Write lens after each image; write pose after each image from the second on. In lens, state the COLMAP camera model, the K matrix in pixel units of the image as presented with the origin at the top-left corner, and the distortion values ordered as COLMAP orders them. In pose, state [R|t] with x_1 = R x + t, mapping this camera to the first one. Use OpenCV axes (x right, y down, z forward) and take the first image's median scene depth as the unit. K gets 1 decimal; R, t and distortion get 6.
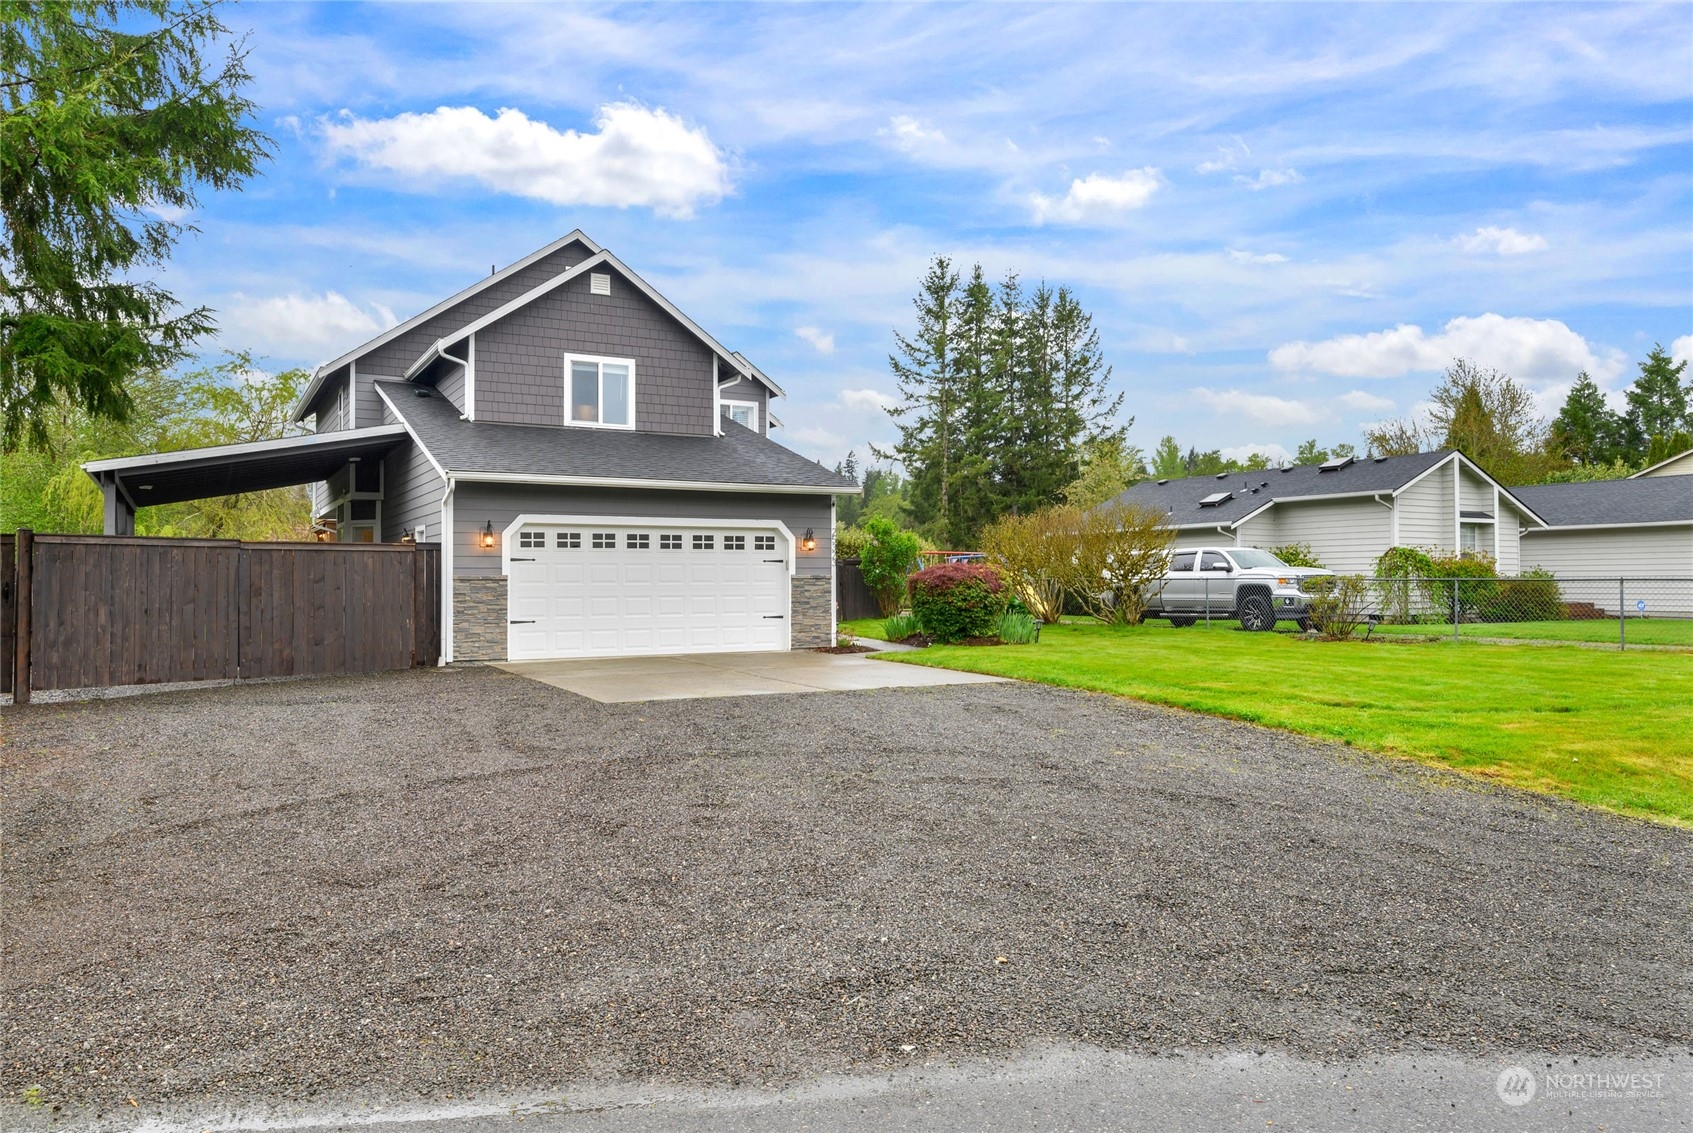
lens RADIAL K [[1294.4, 0, 848.9], [0, 1294.4, 597.7], [0, 0, 1]] dist [-0.013970, -0.002371]
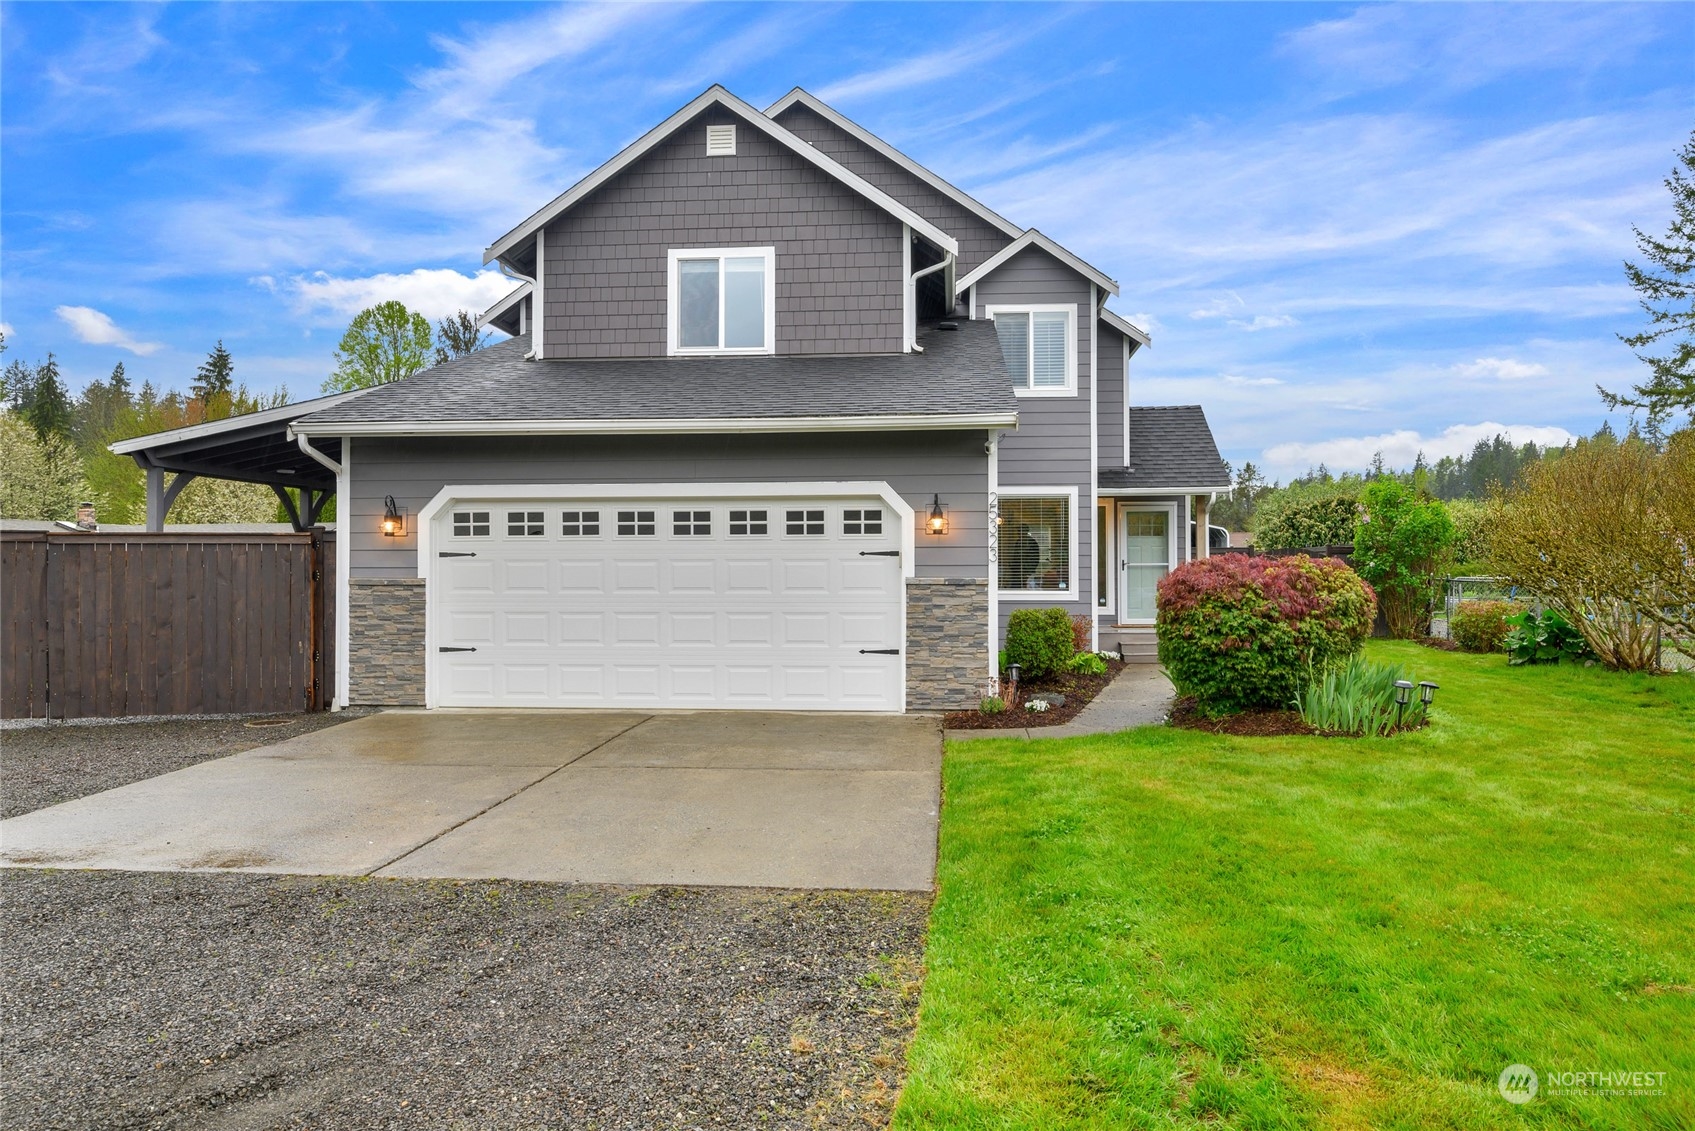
lens RADIAL K [[1250.1, 0, 781.1], [0, 1250.1, 581.6], [0, 0, 1]] dist [-0.008371, 0.000244]
pose [[0.806042, 0.008366, -0.591799, 0.211222], [-0.008383, 0.999961, 0.002718, -0.015510], [0.591799, 0.002770, 0.806081, 0.483899]]
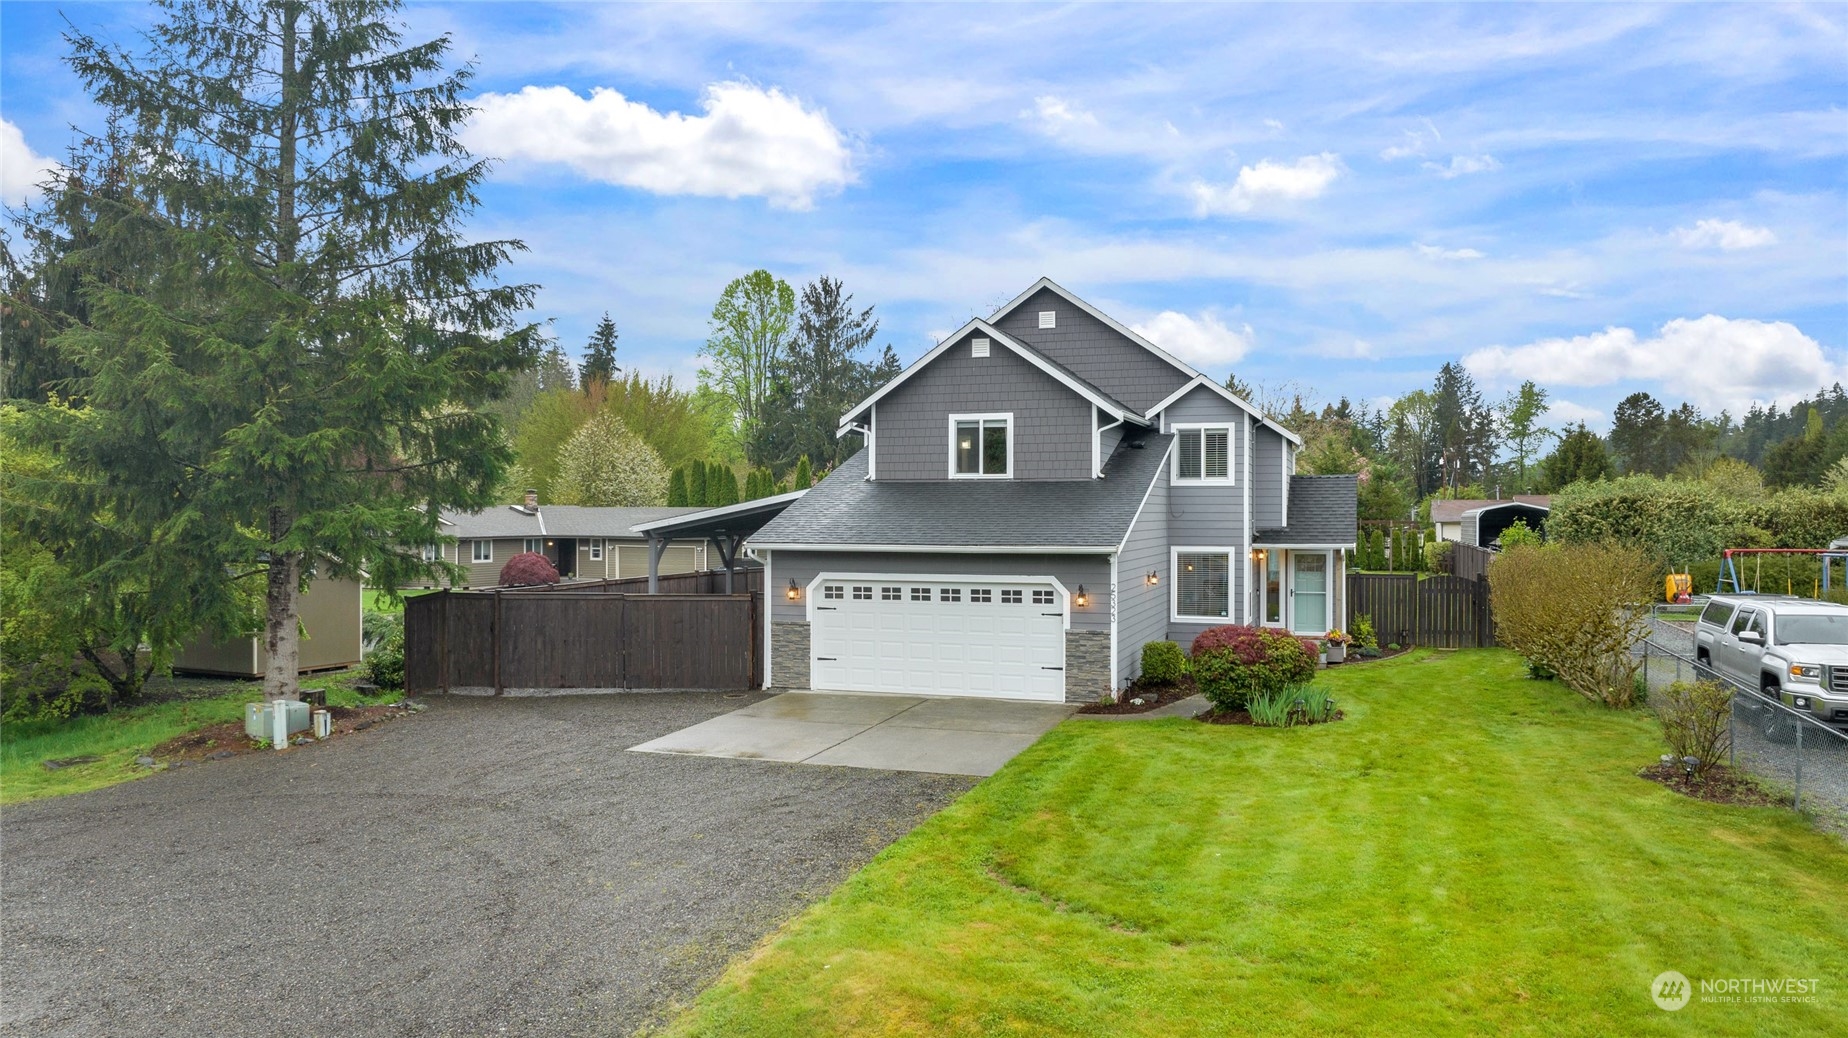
lens RADIAL K [[1359.8, 0, 738.4], [0, 1359.8, 555.6], [0, 0, 1]] dist [-0.001593, -0.049500]
pose [[0.585188, 0.029617, -0.810356, 0.613724], [-0.001680, 0.999375, 0.035312, -0.103245], [0.810896, -0.019303, 0.584872, 0.147069]]
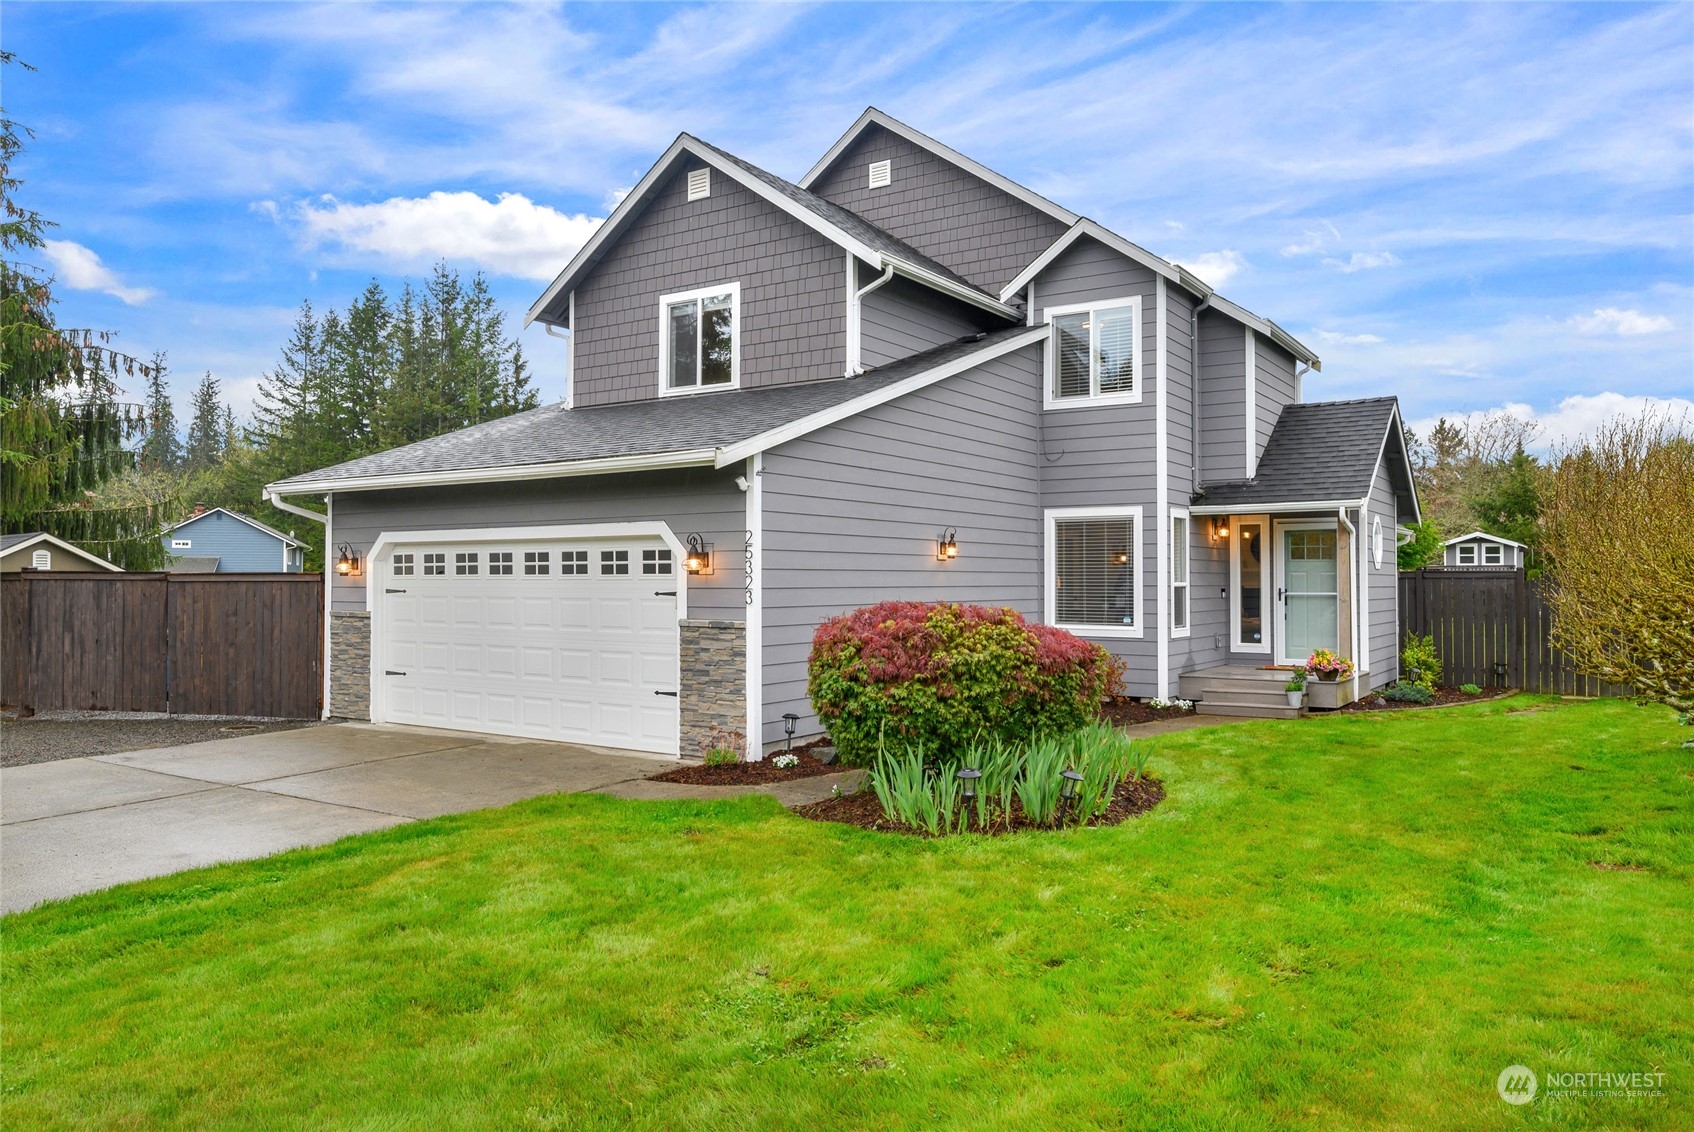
lens RADIAL K [[1202.6, 0, 749.3], [0, 1202.6, 572.5], [0, 0, 1]] dist [-0.011945, -0.004125]
pose [[0.401859, -0.000889, -0.915701, 0.392831], [-0.009813, 0.999938, -0.005278, -0.031915], [0.915649, 0.011107, 0.401825, 0.748688]]
